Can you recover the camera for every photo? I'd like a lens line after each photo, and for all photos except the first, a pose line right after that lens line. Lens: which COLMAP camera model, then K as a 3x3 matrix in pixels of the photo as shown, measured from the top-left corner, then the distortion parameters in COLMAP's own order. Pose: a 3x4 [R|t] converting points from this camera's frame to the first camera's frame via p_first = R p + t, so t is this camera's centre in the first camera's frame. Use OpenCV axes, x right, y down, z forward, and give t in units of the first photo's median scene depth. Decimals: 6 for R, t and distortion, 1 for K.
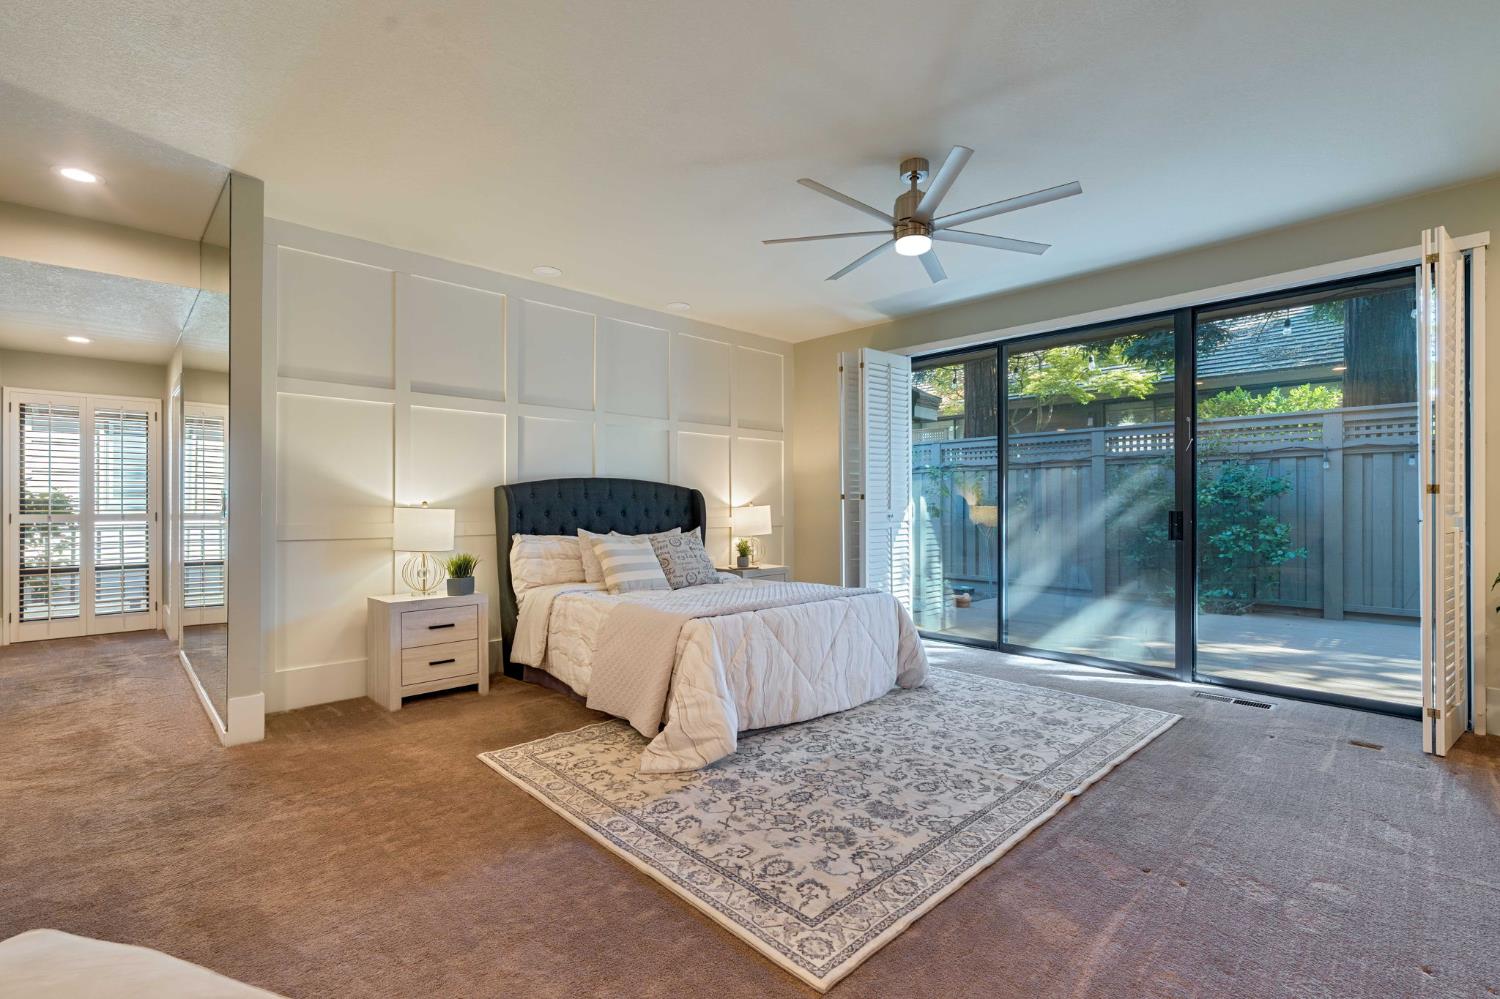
lens RADIAL K [[683.8, 0, 750.0], [0, 683.8, 499.5], [0, 0, 1]] dist [0.006577, -0.000501]
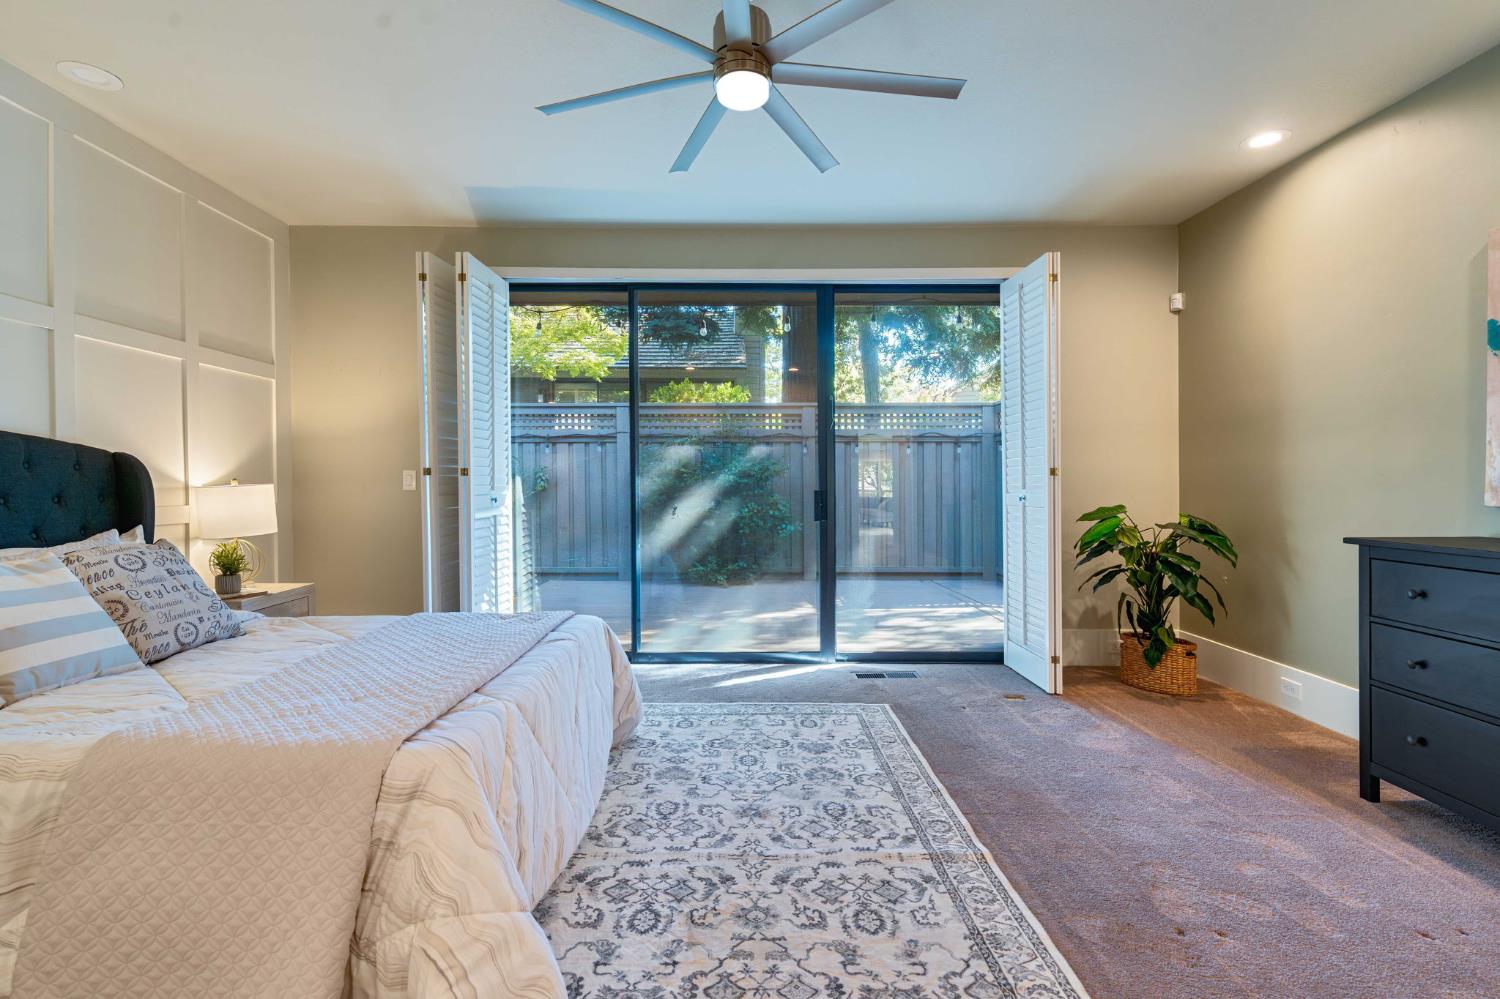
lens RADIAL K [[710.6, 0, 752.8], [0, 710.6, 489.0], [0, 0, 1]] dist [-0.000946, 0.000035]
pose [[0.686898, -0.004072, 0.726742, -0.222239], [-0.008291, 0.999875, 0.013439, 0.001881], [-0.726707, -0.015256, 0.686779, 0.454111]]
